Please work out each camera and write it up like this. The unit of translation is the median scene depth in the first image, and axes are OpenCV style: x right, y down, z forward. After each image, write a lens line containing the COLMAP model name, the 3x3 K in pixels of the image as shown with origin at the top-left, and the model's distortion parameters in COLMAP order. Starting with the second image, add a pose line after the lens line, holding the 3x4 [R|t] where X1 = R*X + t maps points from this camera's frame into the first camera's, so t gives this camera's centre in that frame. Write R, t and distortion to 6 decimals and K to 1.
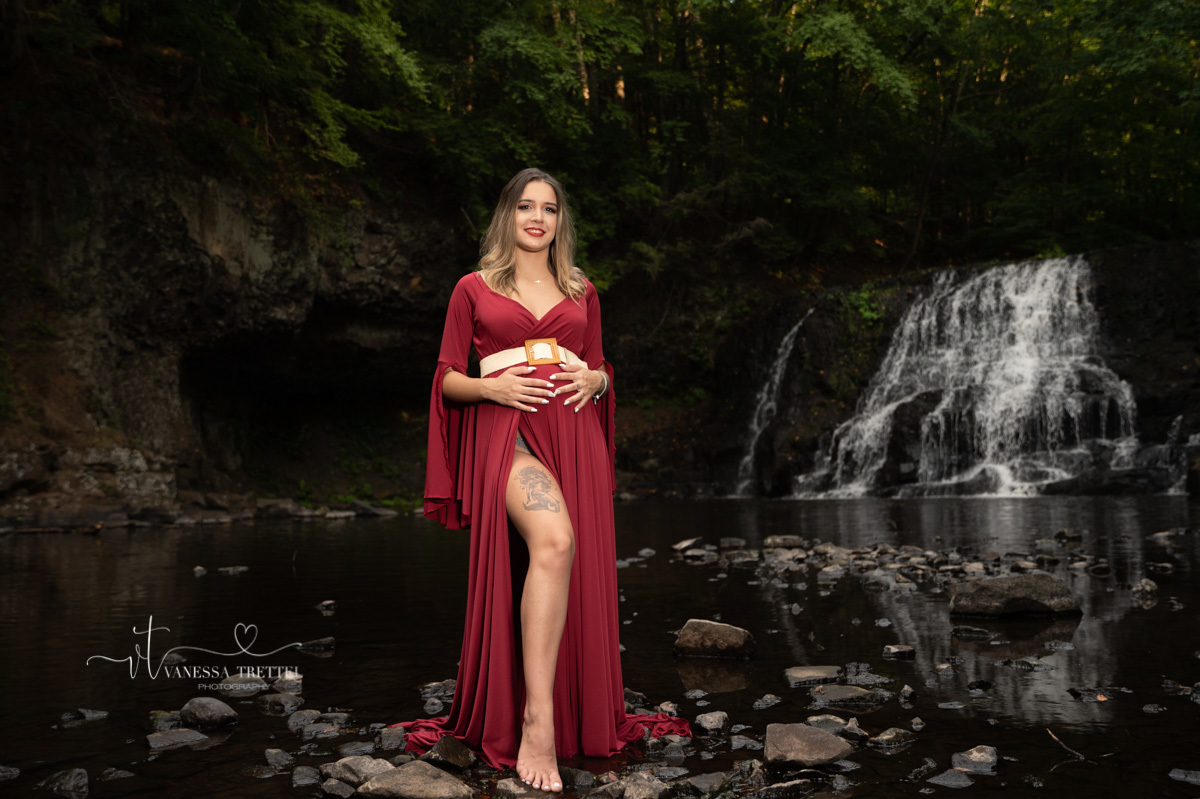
lens RADIAL K [[1280.0, 0, 567.4], [0, 1280.0, 395.9], [0, 0, 1]] dist [0.024239, 0.000000]
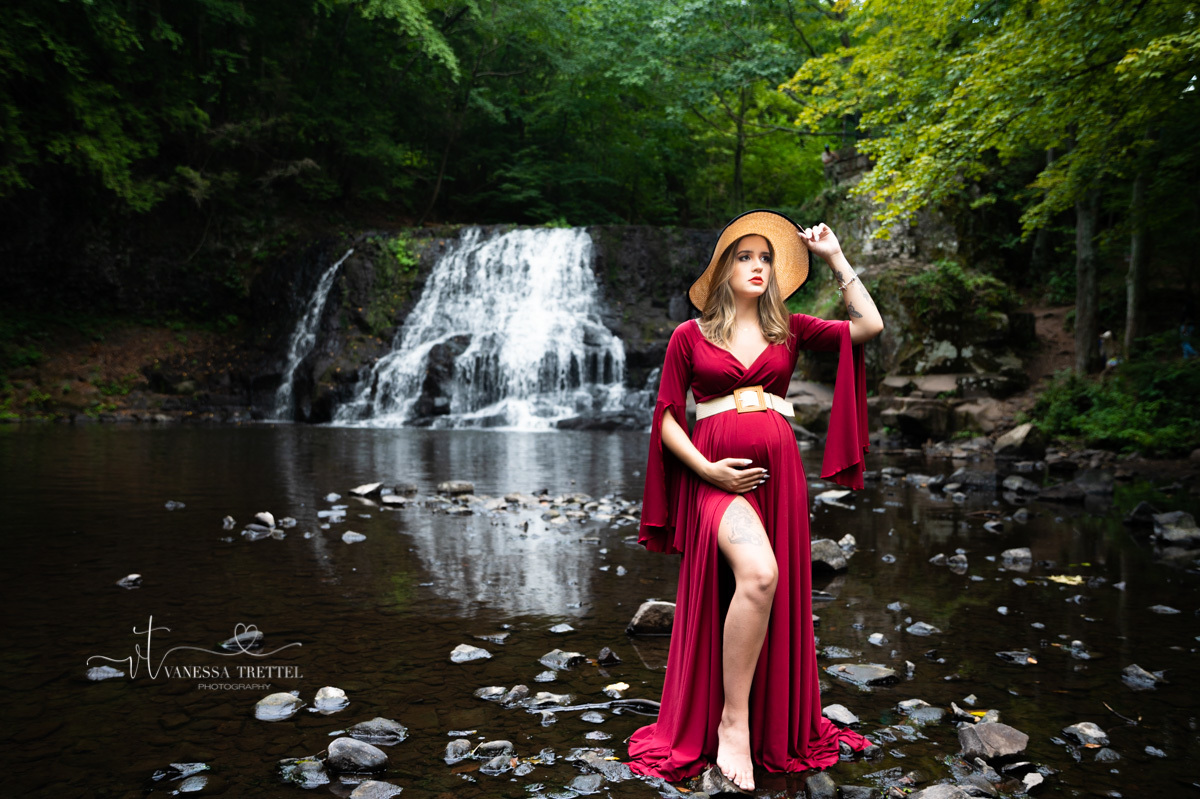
lens RADIAL K [[1155.8, 0, 600.4], [0, 1155.8, 400.7], [0, 0, 1]] dist [-0.005836, 0.000000]
pose [[0.864981, 0.028698, 0.500984, -0.117186], [-0.068473, 0.995775, 0.061180, -0.015666], [-0.497111, -0.087223, 0.863292, 0.041986]]
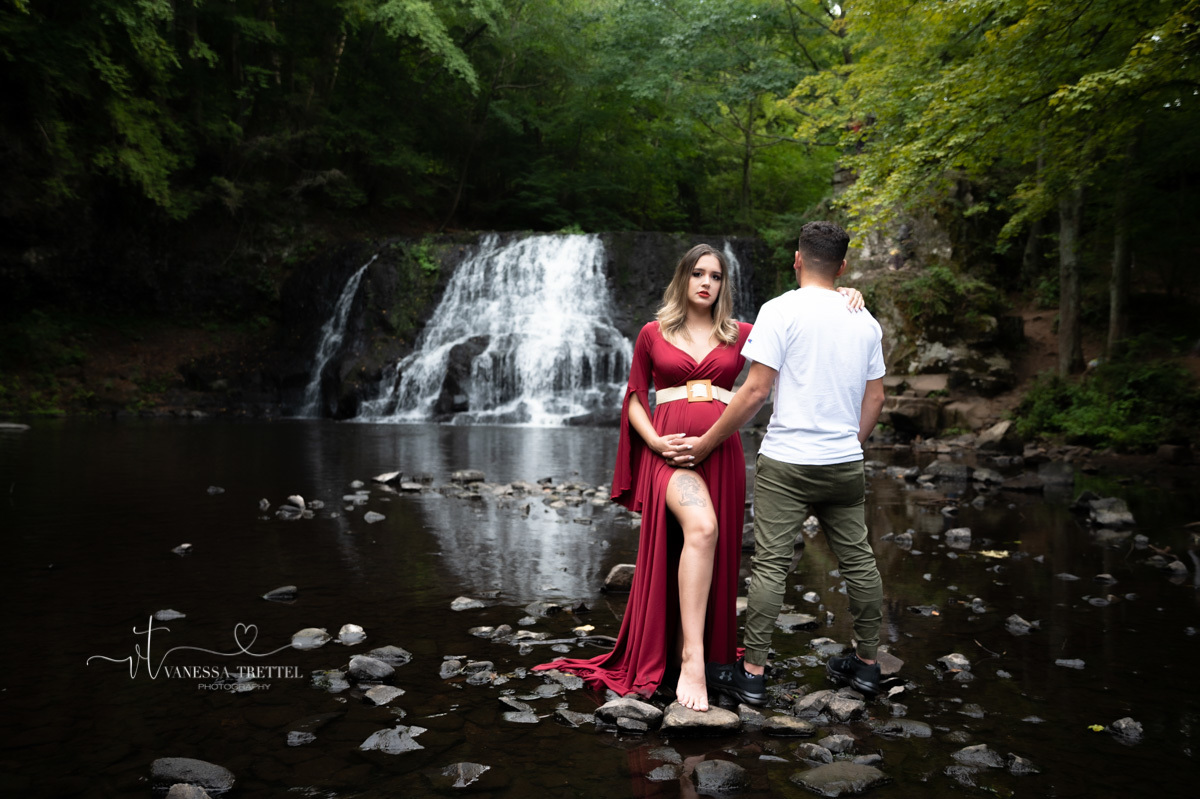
lens RADIAL K [[1155.8, 0, 597.7], [0, 1155.8, 397.0], [0, 0, 1]] dist [-0.005836, 0.000000]
pose [[0.876767, 0.032248, 0.479833, -0.131004], [-0.069467, 0.995778, 0.060009, -0.018235], [-0.475872, -0.085947, 0.875305, -0.007192]]
